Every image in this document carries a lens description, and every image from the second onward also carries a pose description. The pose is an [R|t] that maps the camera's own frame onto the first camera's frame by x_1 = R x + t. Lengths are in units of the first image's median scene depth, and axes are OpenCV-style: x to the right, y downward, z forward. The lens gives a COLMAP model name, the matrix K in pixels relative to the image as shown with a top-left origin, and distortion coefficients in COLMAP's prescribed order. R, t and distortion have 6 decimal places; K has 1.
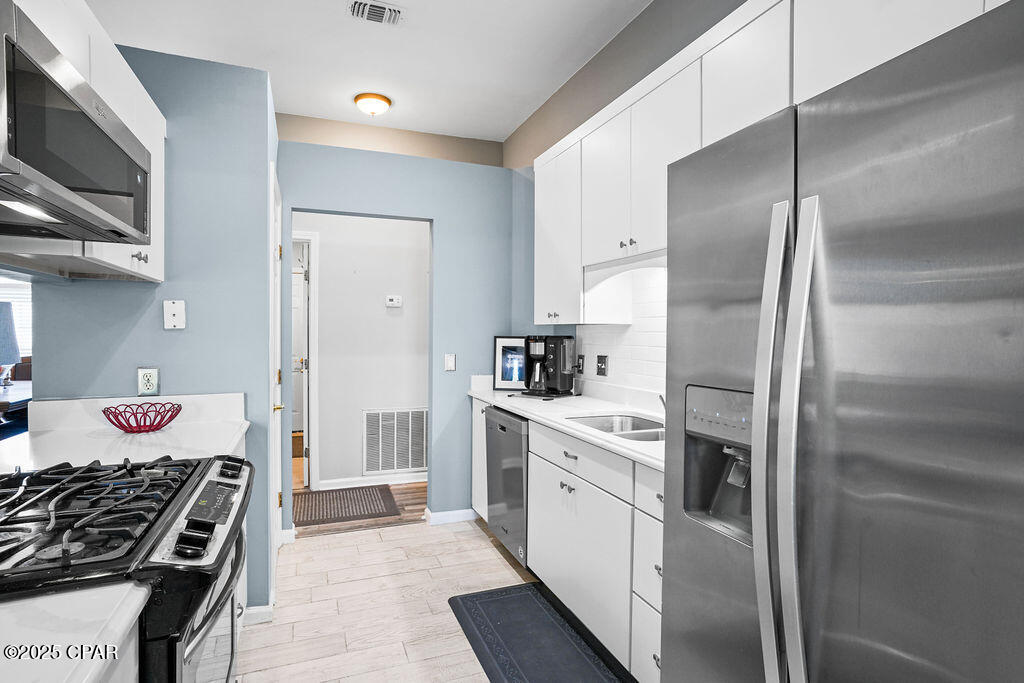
lens RADIAL K [[521.6, 0, 495.2], [0, 521.6, 340.4], [0, 0, 1]] dist [-0.030128, 0.008462]
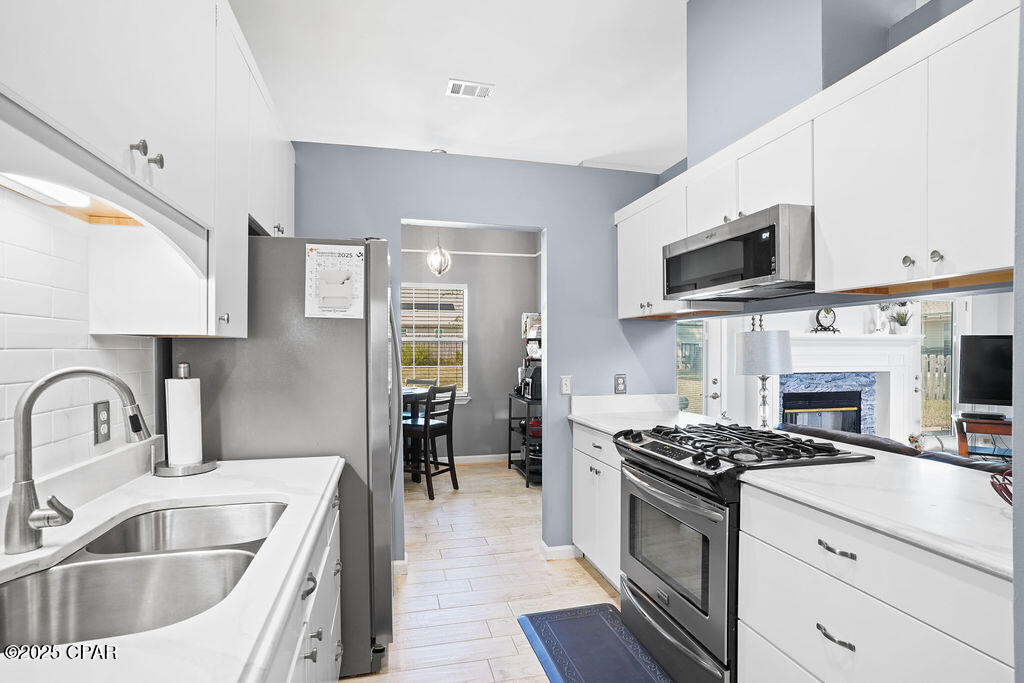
lens RADIAL K [[507.0, 0, 518.4], [0, 507.0, 350.2], [0, 0, 1]] dist [-0.051708, 0.024836]
pose [[-0.993995, -0.007308, 0.109177, -0.081052], [-0.005278, 0.999808, 0.018871, -0.018030], [-0.109294, 0.018181, -0.993843, 0.984004]]
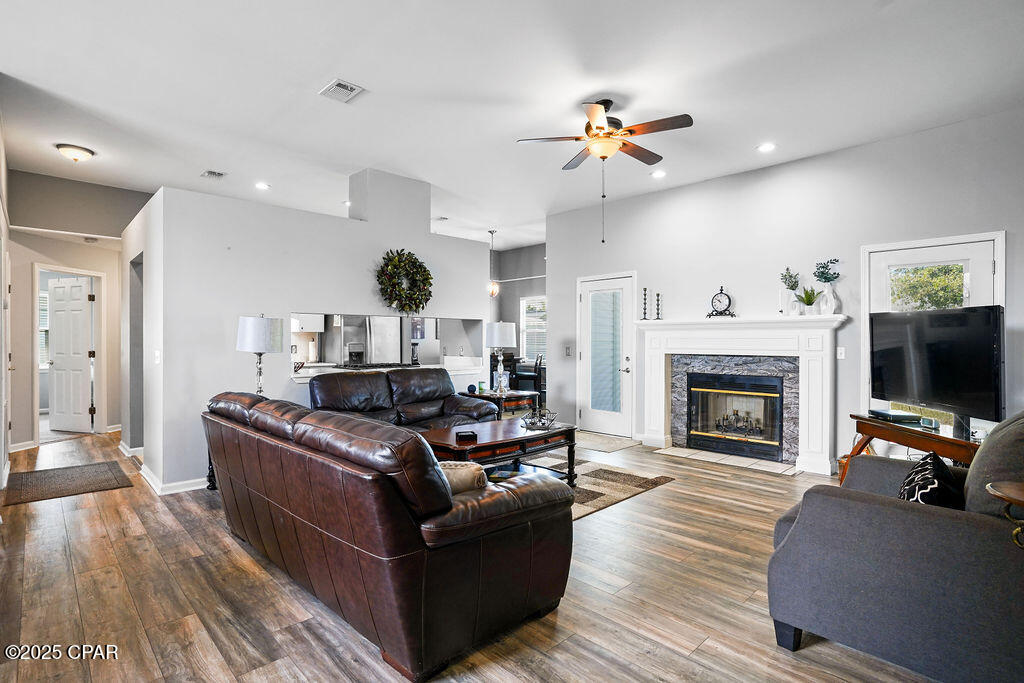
lens RADIAL K [[507.0, 0, 509.4], [0, 507.0, 342.4], [0, 0, 1]] dist [-0.051708, 0.024836]
pose [[-0.404521, -0.009288, 0.914482, -2.124496], [0.011998, 0.999808, 0.015462, 0.001603], [-0.914450, 0.017227, -0.404332, 0.614837]]
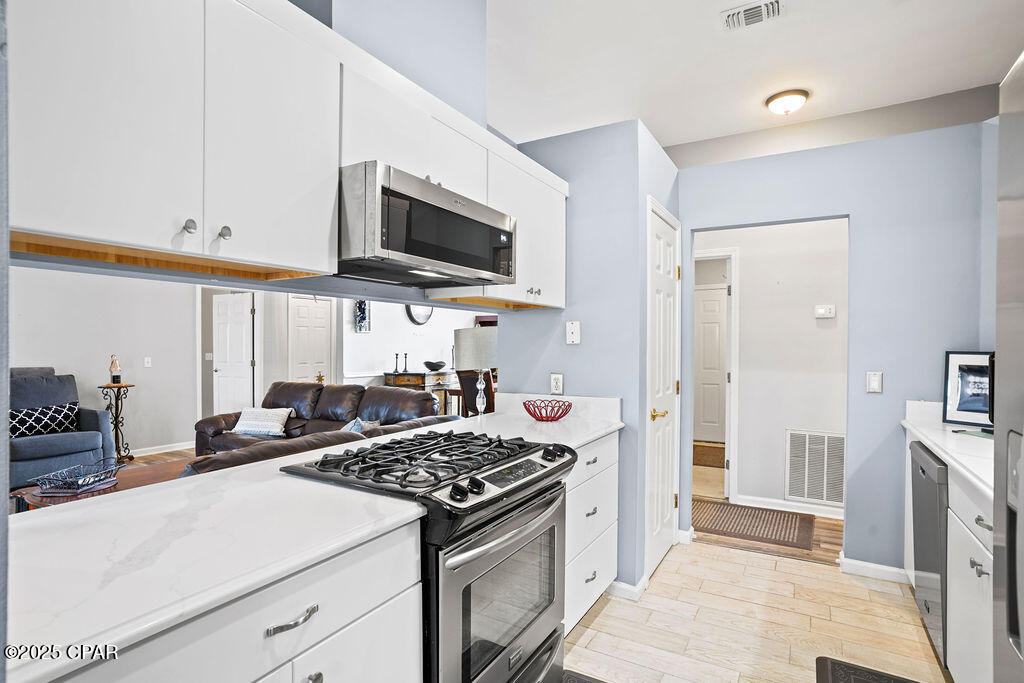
lens RADIAL K [[507.0, 0, 506.6], [0, 507.0, 348.1], [0, 0, 1]] dist [-0.051708, 0.024836]
pose [[0.620373, 0.002103, -0.784304, 0.181009], [-0.010633, 0.999927, -0.005729, -0.001968], [0.784235, 0.011894, 0.620350, 0.062240]]
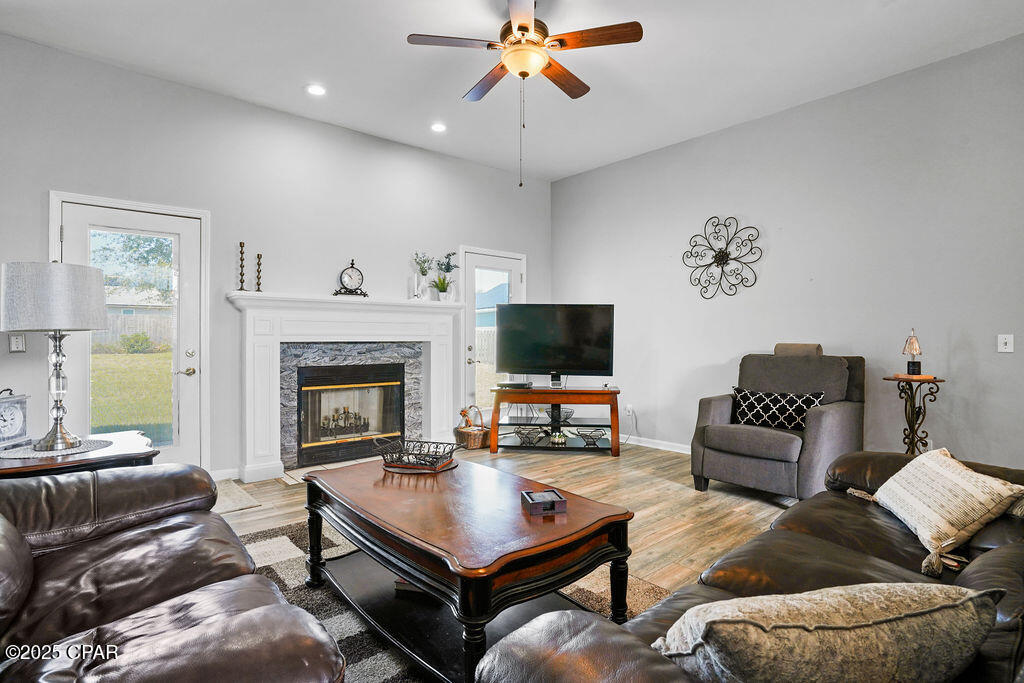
lens RADIAL K [[507.0, 0, 505.1], [0, 507.0, 338.1], [0, 0, 1]] dist [-0.051708, 0.024836]
pose [[-0.940368, -0.005545, -0.340114, -0.806954], [-0.011543, 0.999811, 0.015614, 0.040061], [0.339963, 0.018609, -0.940255, 0.752828]]
